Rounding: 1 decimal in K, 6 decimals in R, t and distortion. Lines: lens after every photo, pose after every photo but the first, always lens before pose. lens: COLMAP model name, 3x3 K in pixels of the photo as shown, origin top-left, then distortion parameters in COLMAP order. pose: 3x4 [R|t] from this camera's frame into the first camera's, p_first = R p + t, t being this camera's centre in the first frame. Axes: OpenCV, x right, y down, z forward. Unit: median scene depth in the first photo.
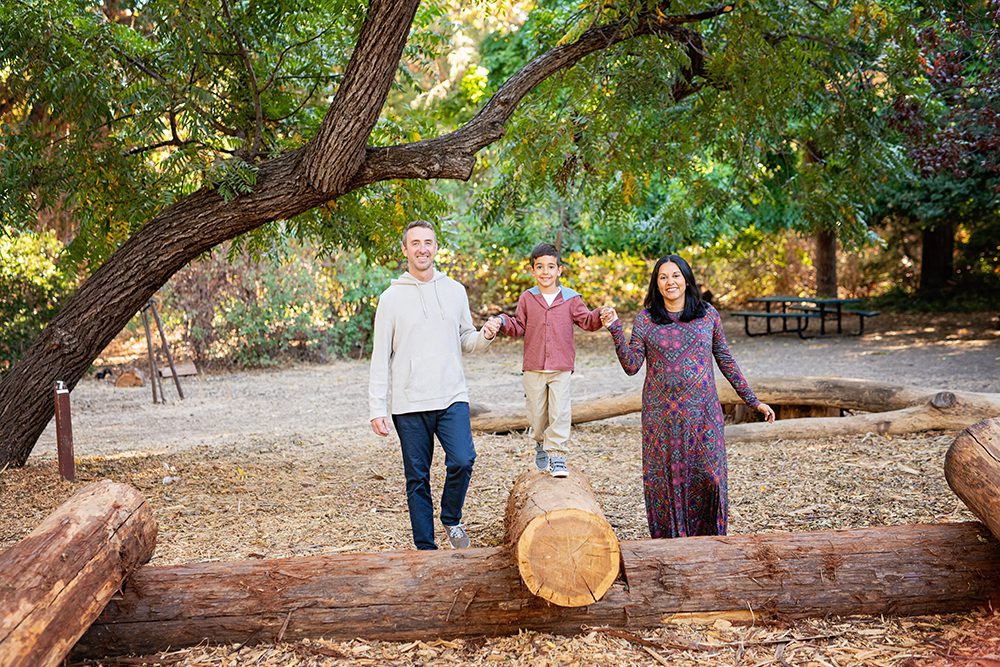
lens RADIAL K [[1444.2, 0, 500.0], [0, 1444.2, 333.5], [0, 0, 1]] dist [0.007283, -0.004529]
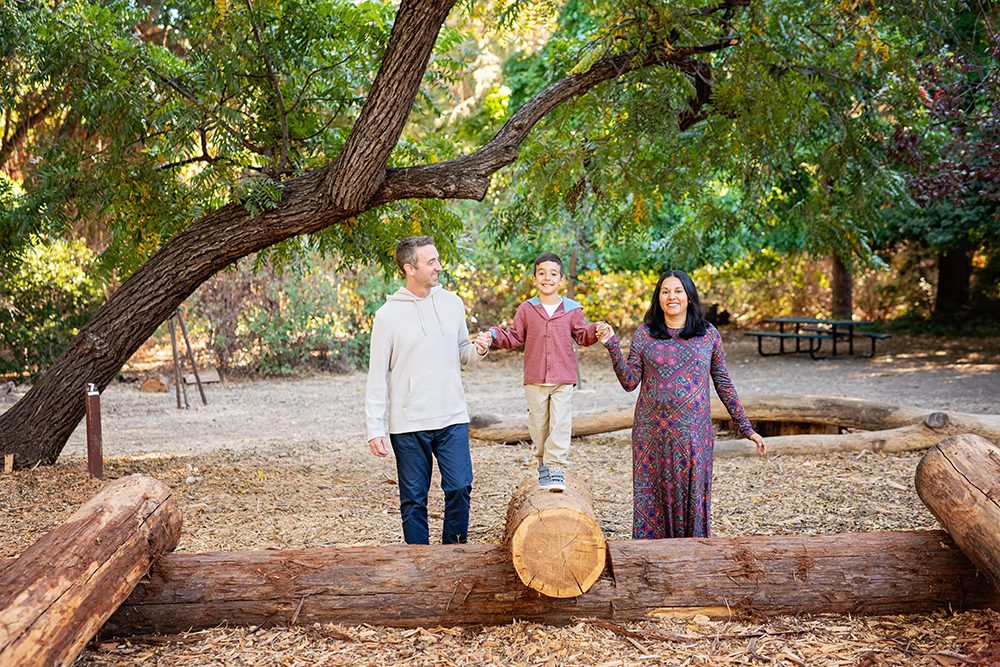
lens RADIAL K [[1444.2, 0, 500.0], [0, 1444.2, 333.5], [0, 0, 1]] dist [0.007283, -0.004529]
pose [[0.999668, 0.020684, -0.015339, 0.009156], [-0.020842, 0.999730, -0.010263, 0.001095], [0.015122, 0.010579, 0.999830, -0.051254]]
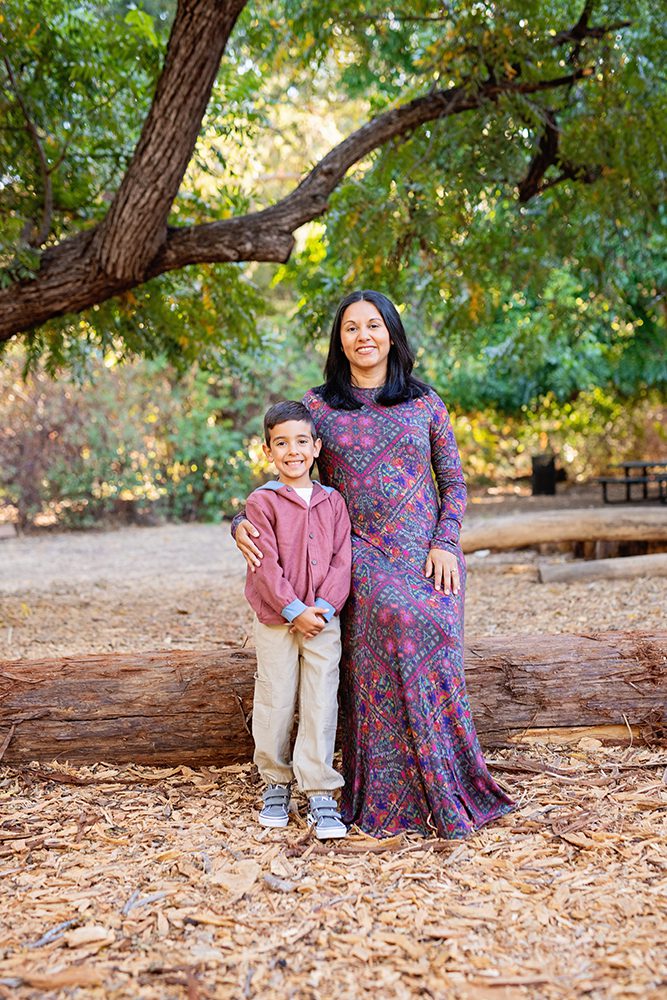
lens RADIAL K [[1444.2, 0, 333.5], [0, 1444.2, 500.0], [0, 0, 1]] dist [0.007283, -0.004529]
pose [[0.999900, 0.000154, -0.014110, 0.018882], [-0.000467, 0.999753, -0.022220, 0.054467], [0.014103, 0.022224, 0.999654, 0.146862]]
